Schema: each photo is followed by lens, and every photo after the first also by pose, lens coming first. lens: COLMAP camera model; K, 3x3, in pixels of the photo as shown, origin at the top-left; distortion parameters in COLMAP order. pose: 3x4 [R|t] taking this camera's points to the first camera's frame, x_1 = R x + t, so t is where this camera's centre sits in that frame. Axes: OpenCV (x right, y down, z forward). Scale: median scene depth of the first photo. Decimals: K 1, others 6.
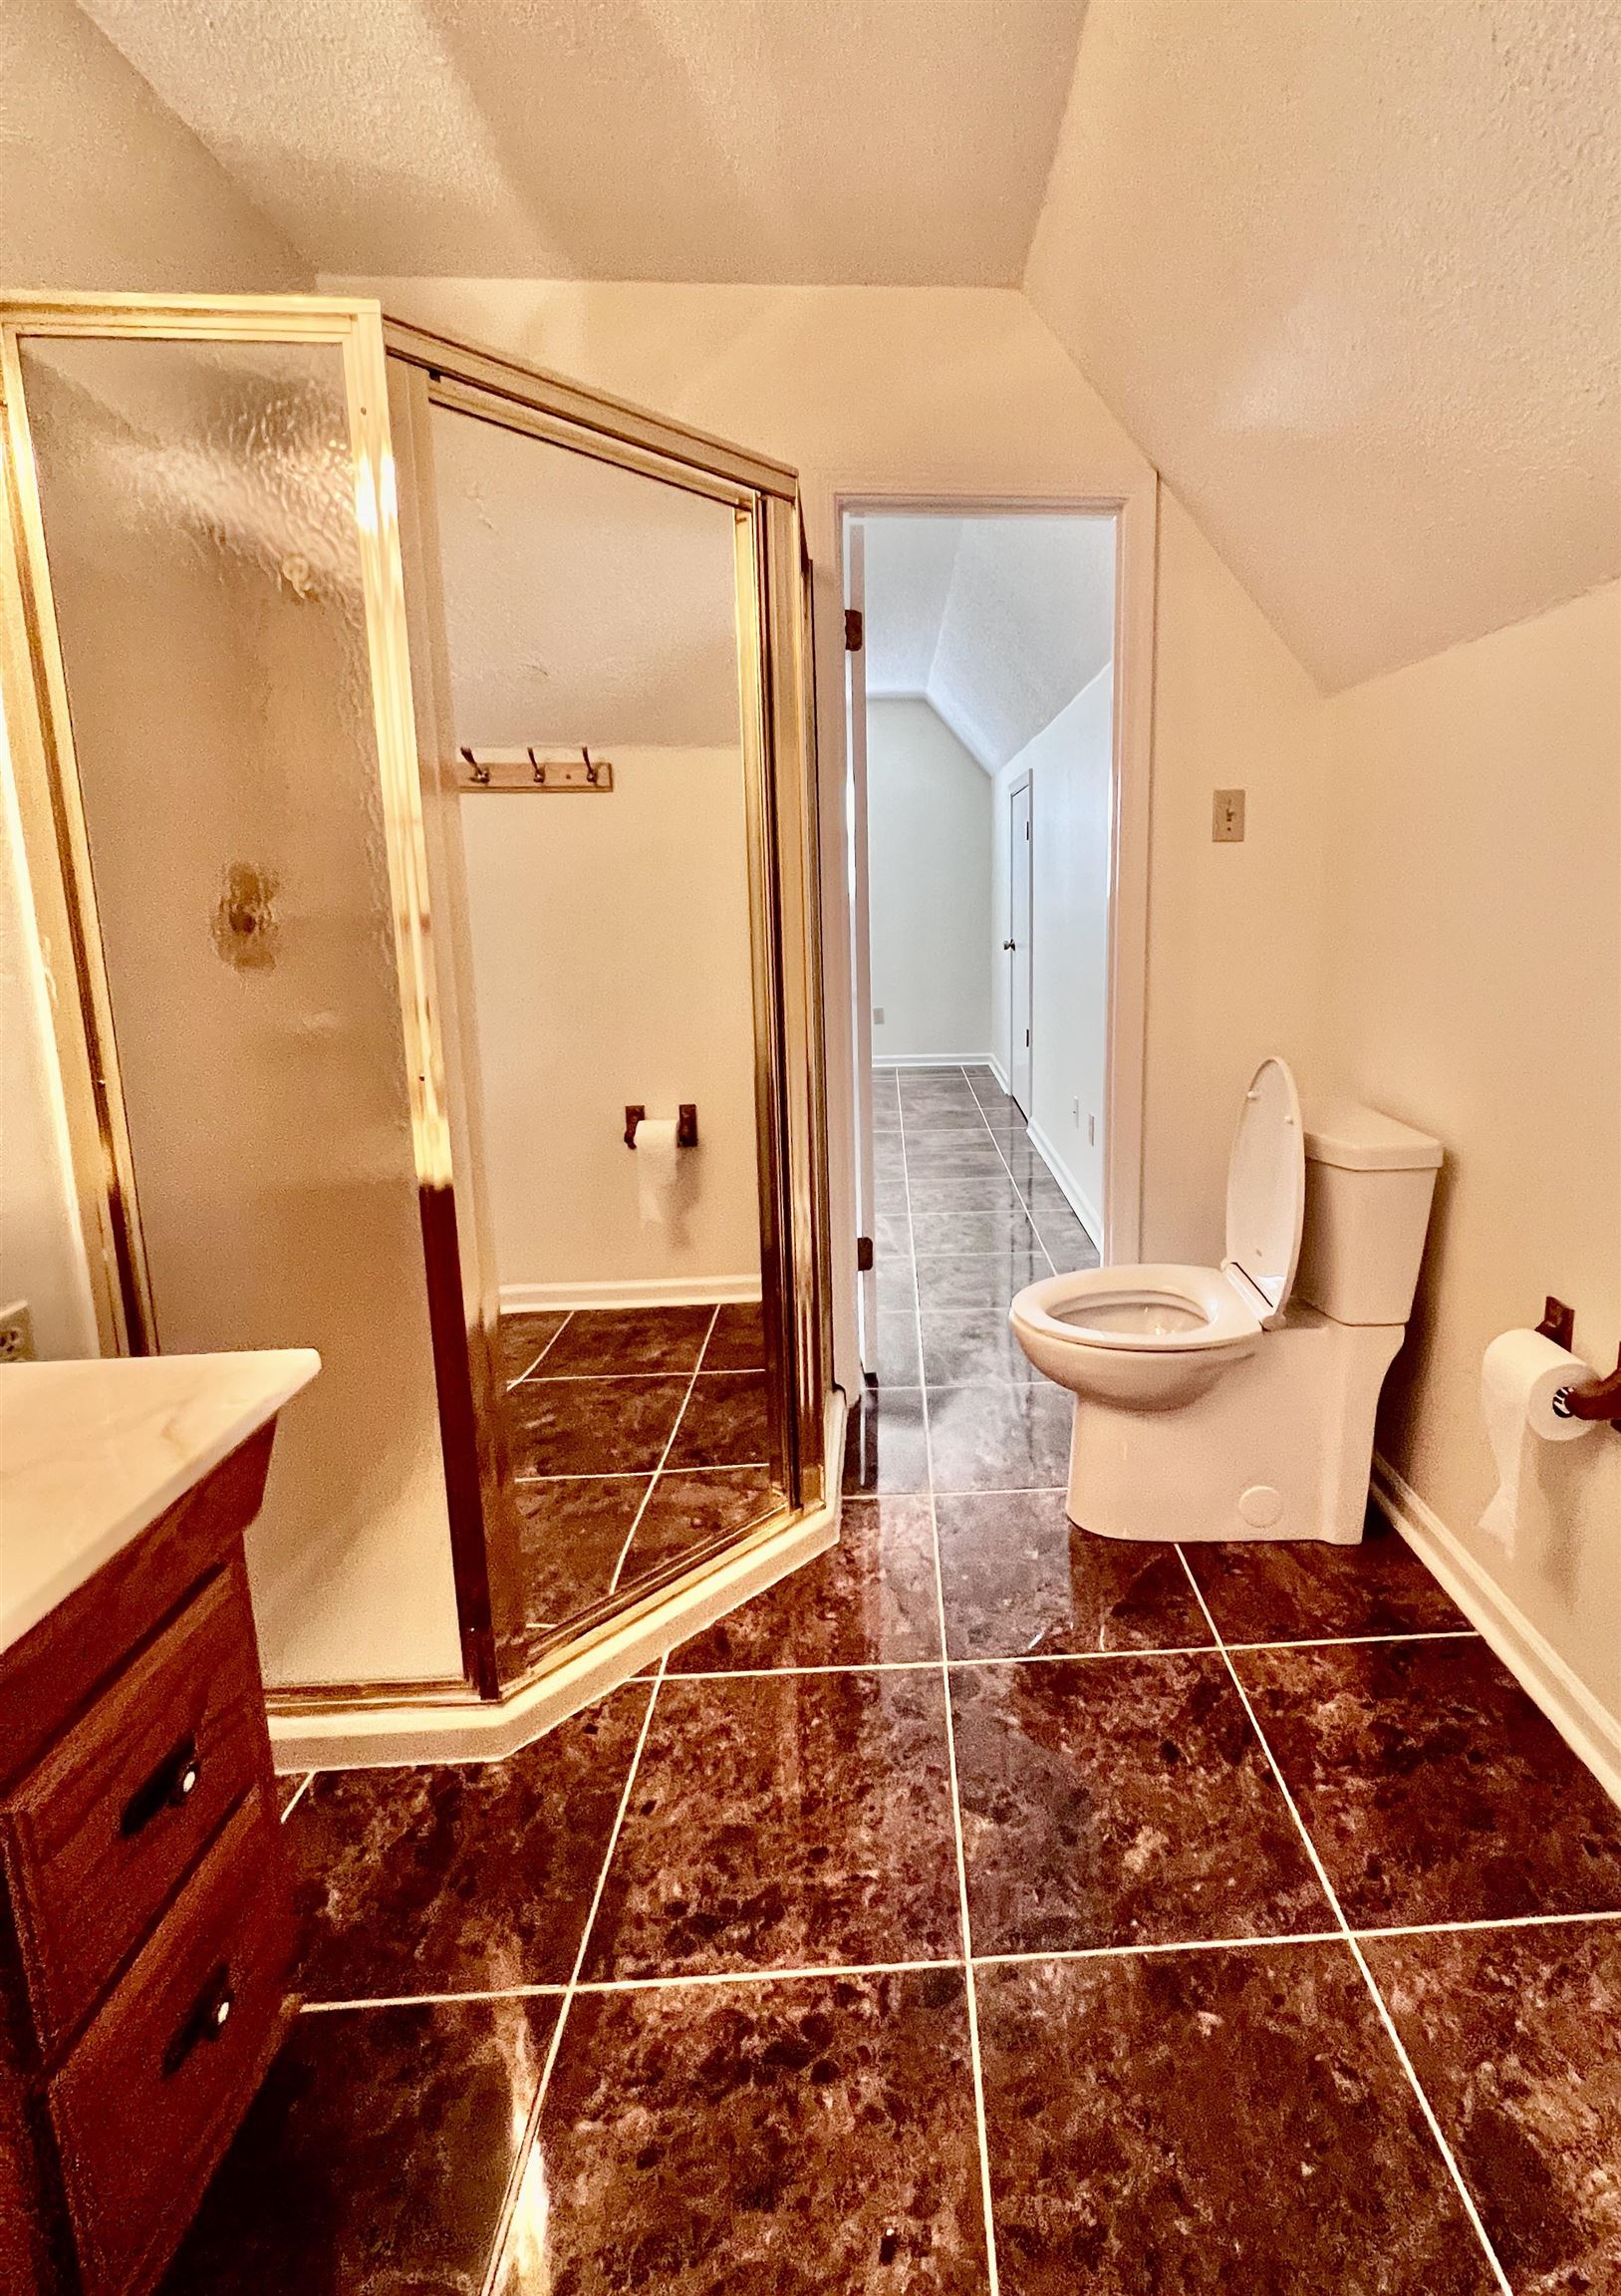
lens RADIAL K [[1028.7, 0, 920.2], [0, 1028.7, 1056.9], [0, 0, 1]] dist [0.004091, -0.000192]
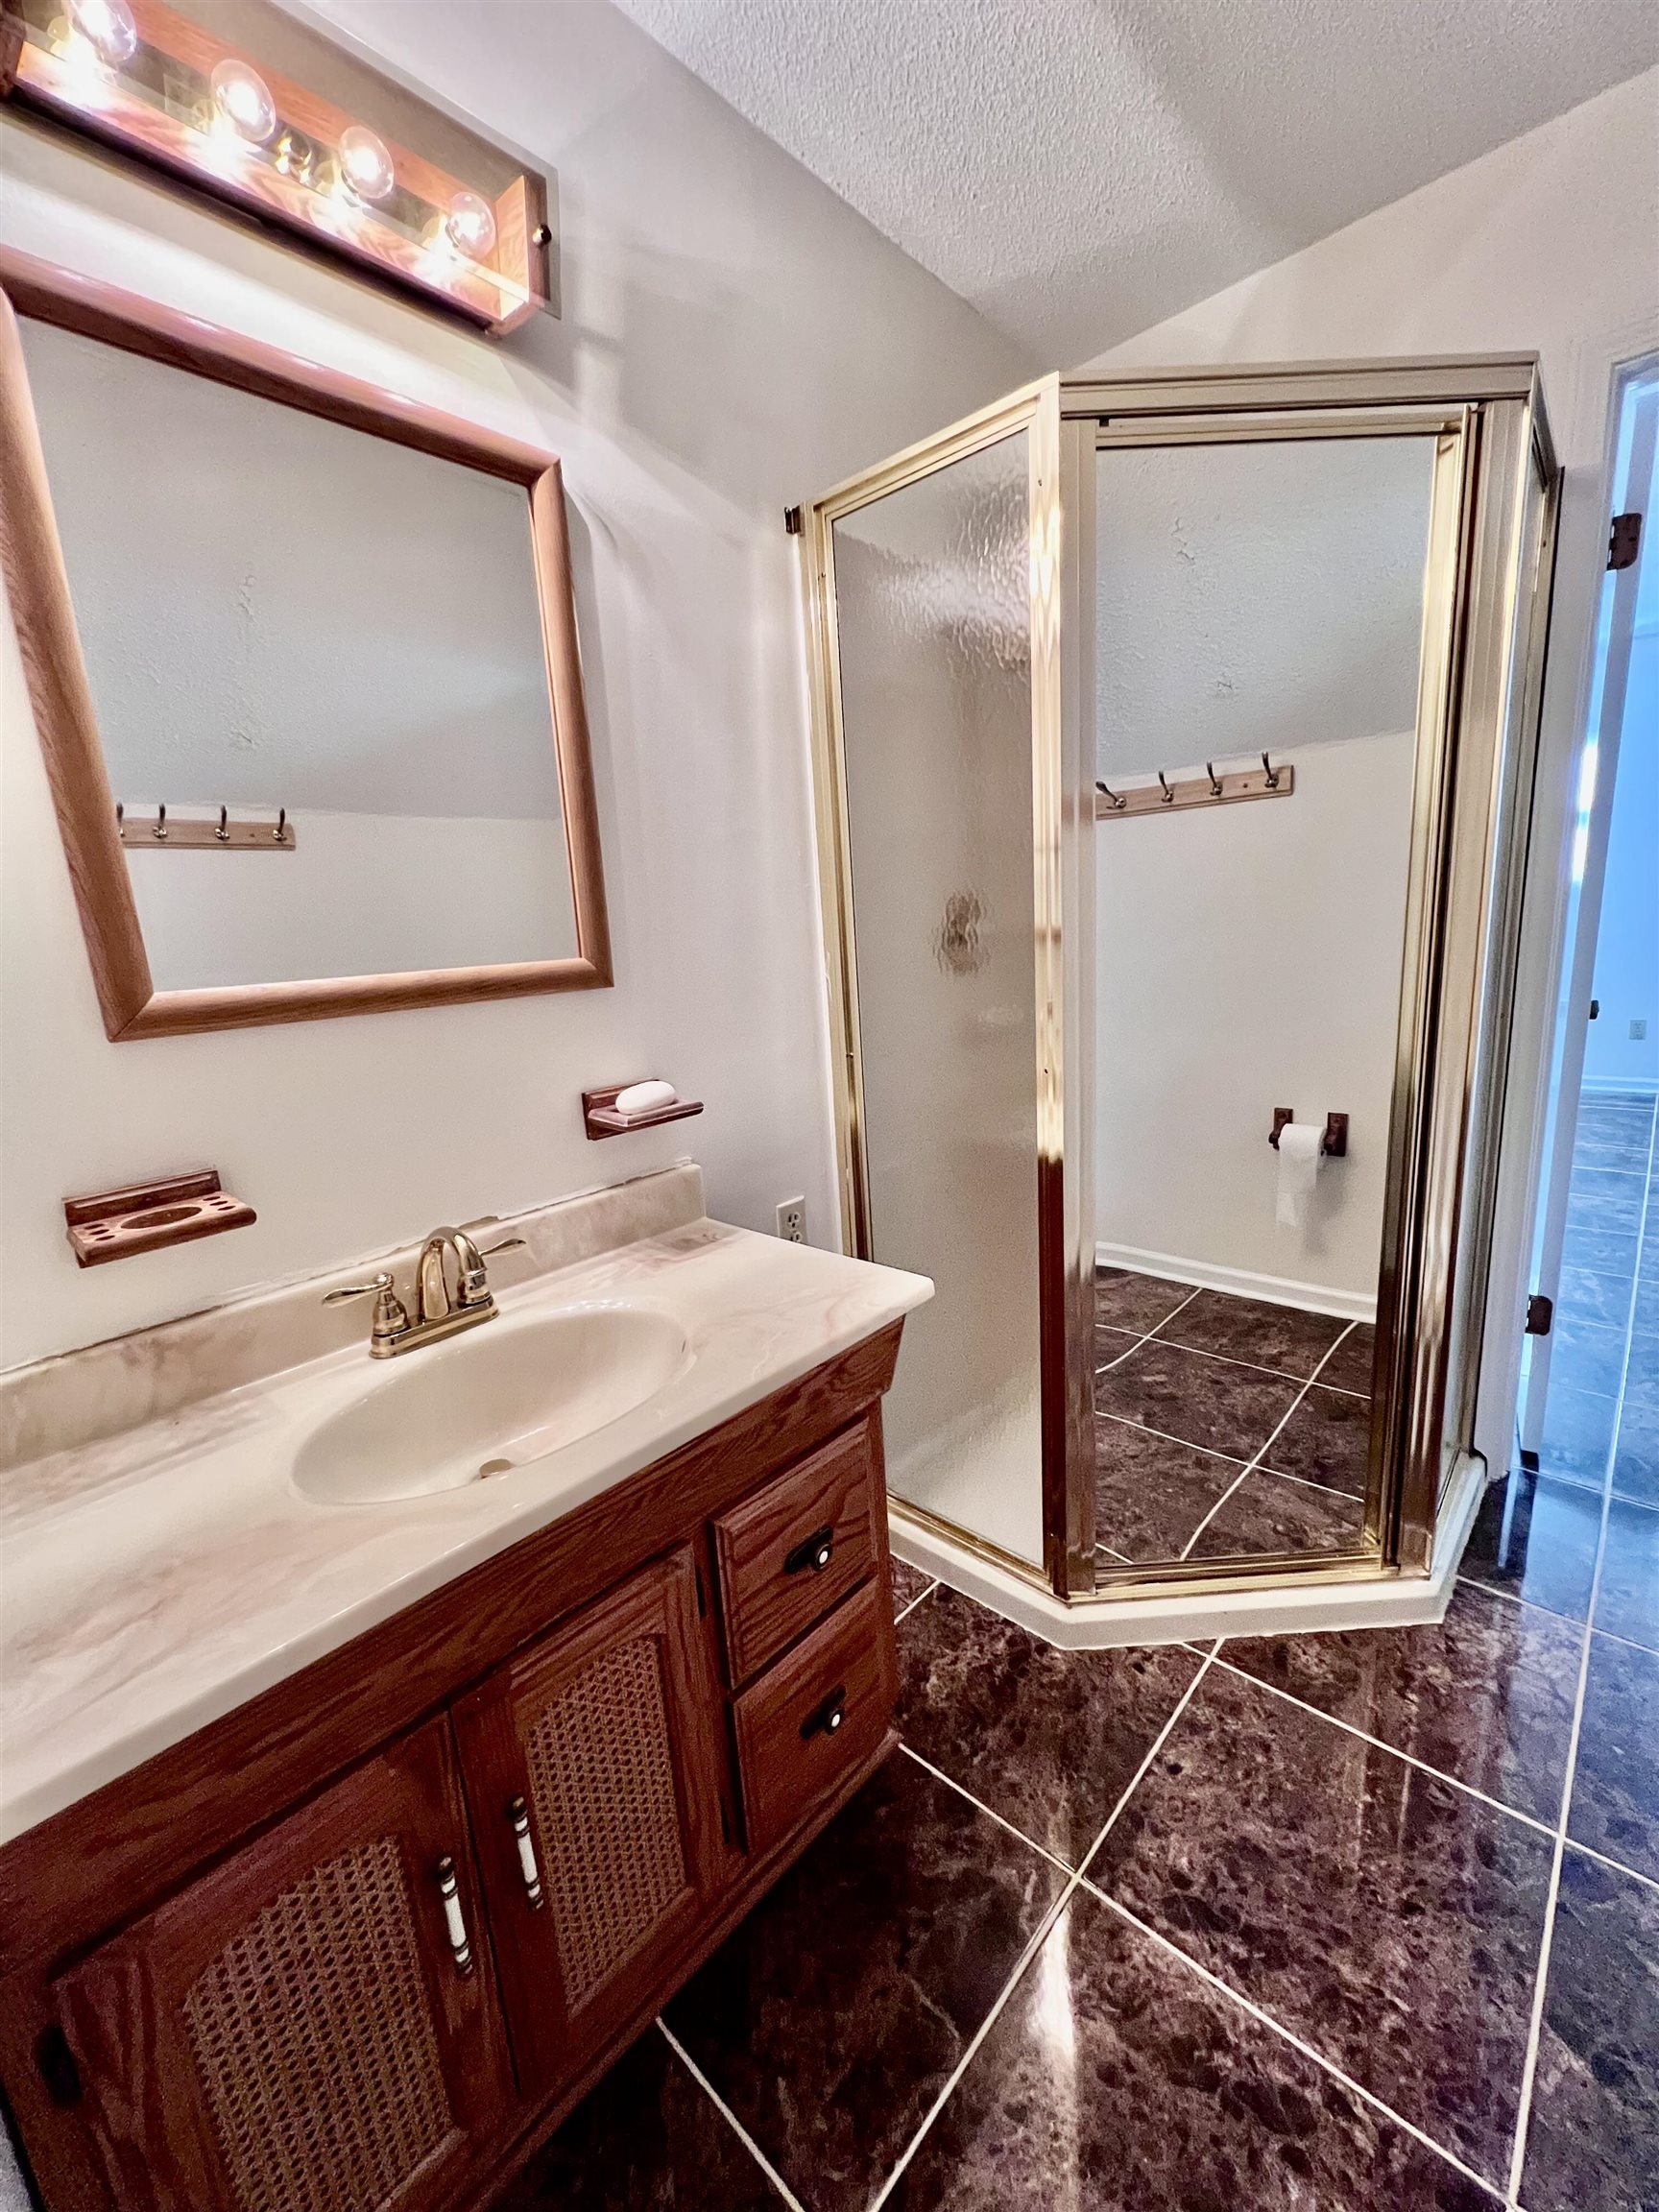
lens RADIAL K [[887.5, 0, 827.5], [0, 887.5, 1107.7], [0, 0, 1]] dist [0.000919, 0.000073]
pose [[0.693807, 0.114531, -0.710995, 0.058541], [-0.062717, 0.993131, 0.098777, -0.020024], [0.717424, -0.023941, 0.696225, 0.111109]]
